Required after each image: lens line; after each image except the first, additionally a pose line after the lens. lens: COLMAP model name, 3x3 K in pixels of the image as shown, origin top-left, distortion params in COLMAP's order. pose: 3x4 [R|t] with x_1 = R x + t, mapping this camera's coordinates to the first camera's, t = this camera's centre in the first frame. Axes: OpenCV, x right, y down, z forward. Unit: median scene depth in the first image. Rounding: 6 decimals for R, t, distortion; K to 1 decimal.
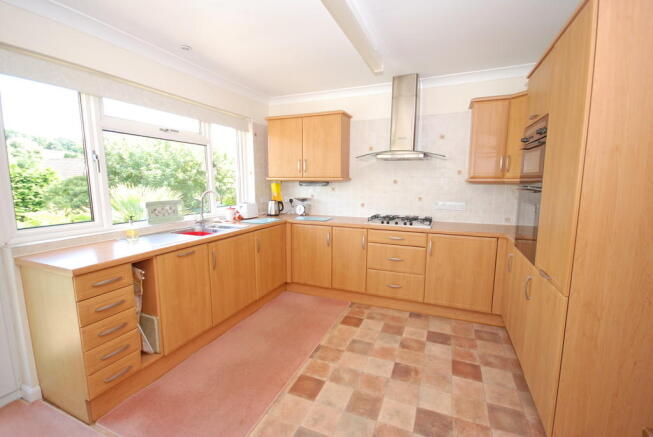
lens RADIAL K [[294.0, 0, 326.5], [0, 294.0, 218.5], [0, 0, 1]] dist [0.011325, 0.000025]
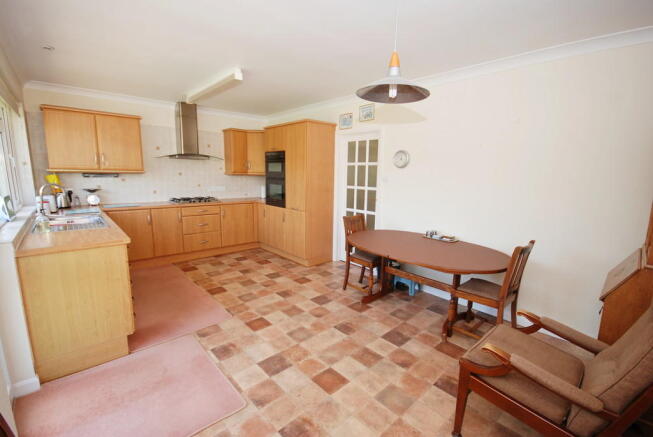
lens RADIAL K [[294.0, 0, 326.5], [0, 294.0, 218.5], [0, 0, 1]] dist [0.011325, 0.000025]
pose [[0.422002, -0.134840, 0.896511, -0.880745], [0.099911, 0.989771, 0.101838, 0.013987], [-0.901073, 0.046595, 0.431157, -0.259926]]
